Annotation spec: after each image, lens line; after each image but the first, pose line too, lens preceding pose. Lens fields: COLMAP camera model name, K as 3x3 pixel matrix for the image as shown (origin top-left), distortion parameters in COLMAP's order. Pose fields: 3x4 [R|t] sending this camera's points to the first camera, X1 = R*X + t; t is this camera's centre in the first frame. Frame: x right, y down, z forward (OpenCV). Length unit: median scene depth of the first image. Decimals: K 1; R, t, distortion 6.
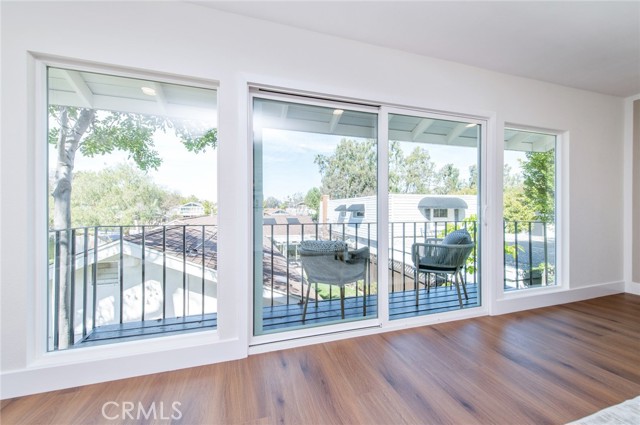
lens RADIAL K [[250.6, 0, 317.8], [0, 250.6, 211.2], [0, 0, 1]] dist [0.012117, -0.003038]
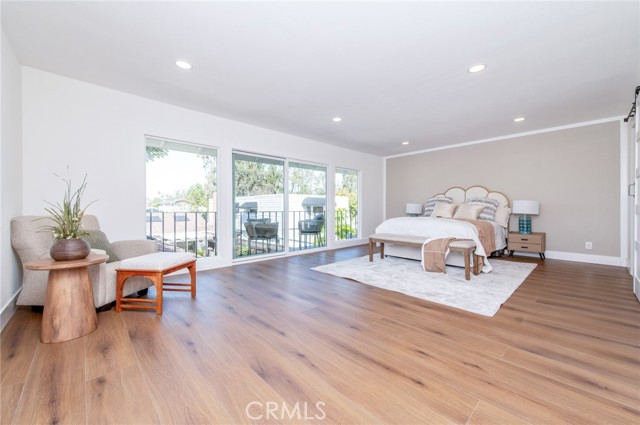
lens RADIAL K [[250.6, 0, 322.1], [0, 250.6, 211.0], [0, 0, 1]] dist [0.012117, -0.003038]
pose [[0.896282, -0.003323, 0.443471, -0.032533], [0.000777, 0.999982, 0.005921, 0.003304], [-0.443483, -0.004962, 0.896269, -0.083224]]
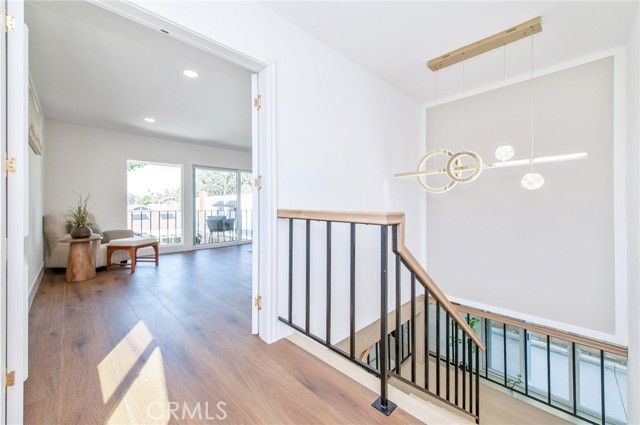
lens RADIAL K [[250.6, 0, 319.9], [0, 250.6, 208.3], [0, 0, 1]] dist [0.012117, -0.003038]
pose [[0.886653, -0.005932, 0.462398, -0.017403], [0.003791, 0.999977, 0.005559, 0.001996], [-0.462420, -0.003176, 0.886655, -0.152326]]
